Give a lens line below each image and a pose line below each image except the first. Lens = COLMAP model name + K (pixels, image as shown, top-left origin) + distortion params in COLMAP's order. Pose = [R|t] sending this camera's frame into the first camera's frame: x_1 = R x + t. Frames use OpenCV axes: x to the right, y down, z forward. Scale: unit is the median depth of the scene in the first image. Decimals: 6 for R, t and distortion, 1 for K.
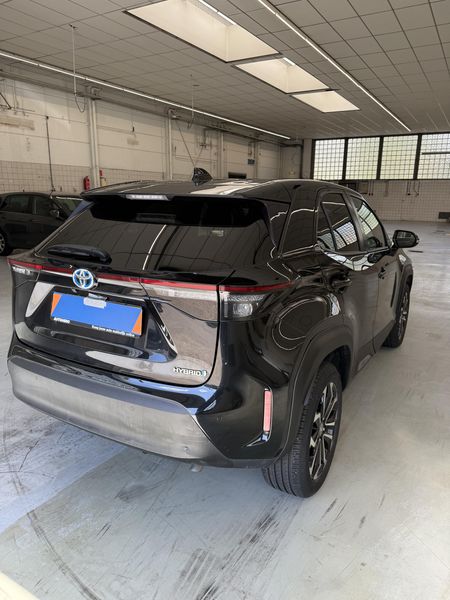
lens RADIAL K [[430.2, 0, 230.6], [0, 430.2, 299.6], [0, 0, 1]] dist [0.012516, -0.019407]
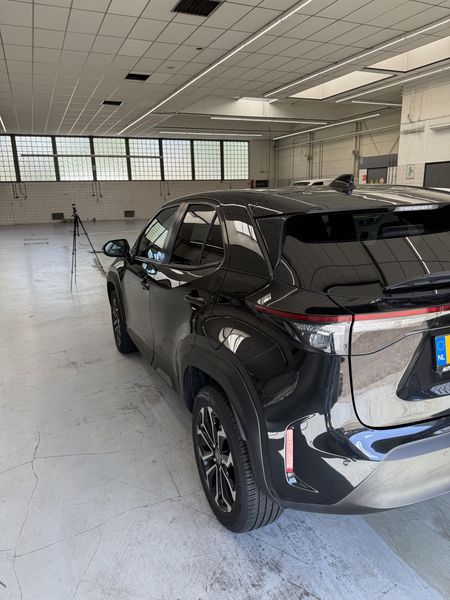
lens RADIAL K [[430.2, 0, 239.3], [0, 430.2, 283.2], [0, 0, 1]] dist [0.012516, -0.019407]
pose [[0.579952, -0.192547, 0.791569, -0.296027], [0.224694, 0.971784, 0.071759, -0.054706], [-0.783051, 0.136244, 0.606852, 0.198190]]
